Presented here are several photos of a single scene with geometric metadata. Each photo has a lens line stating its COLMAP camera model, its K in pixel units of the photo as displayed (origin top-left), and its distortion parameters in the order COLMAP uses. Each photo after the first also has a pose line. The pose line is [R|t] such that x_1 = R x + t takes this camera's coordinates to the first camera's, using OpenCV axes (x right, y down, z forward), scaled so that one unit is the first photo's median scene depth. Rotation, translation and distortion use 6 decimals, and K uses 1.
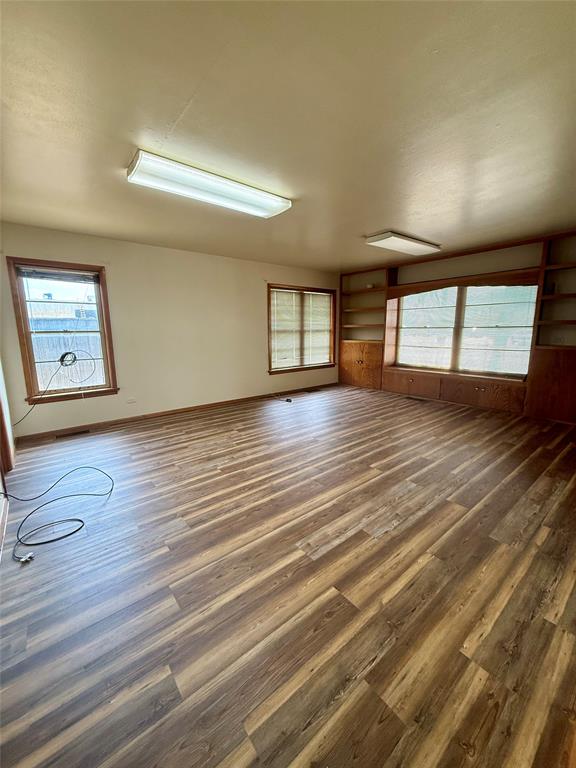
lens RADIAL K [[305.9, 0, 287.0], [0, 305.9, 381.2], [0, 0, 1]] dist [0.001535, 0.000146]
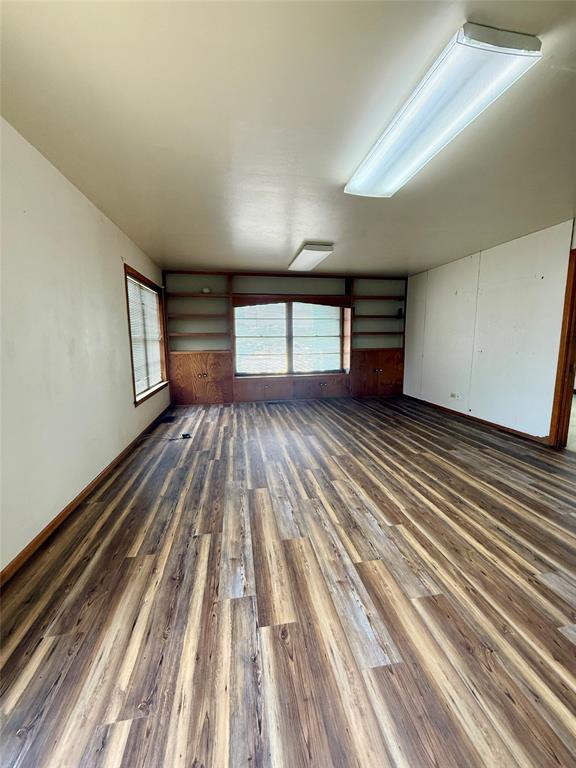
lens RADIAL K [[305.9, 0, 287.0], [0, 305.9, 381.2], [0, 0, 1]] dist [0.001535, 0.000146]
pose [[0.478077, -0.113866, 0.870906, -0.536842], [0.150914, 0.987464, 0.046262, -0.066936], [-0.865256, 0.109314, 0.489268, 0.479578]]
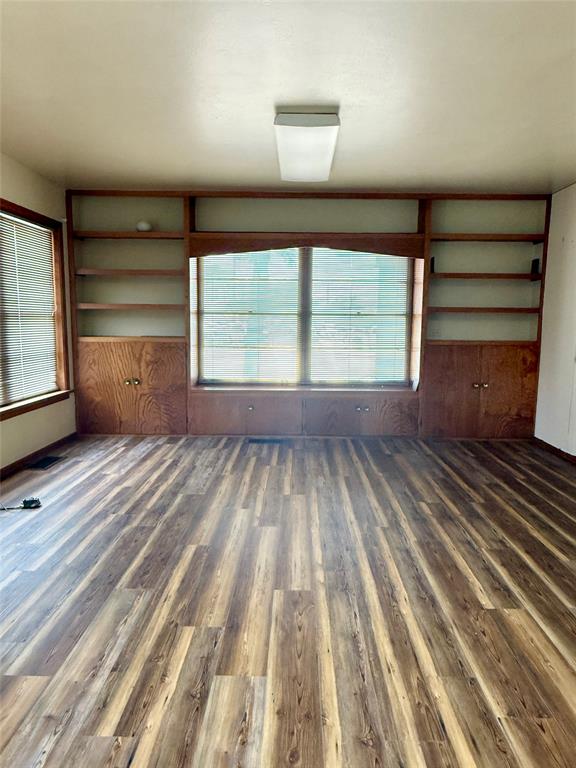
lens RADIAL K [[497.0, 0, 288.0], [0, 497.0, 384.0], [0, 0, 1]] dist [0.002104, 0.001521]
pose [[0.636397, -0.082339, 0.766954, -0.264720], [0.113866, 0.993422, 0.012169, -0.055765], [-0.762911, 0.079586, 0.641586, 0.420025]]
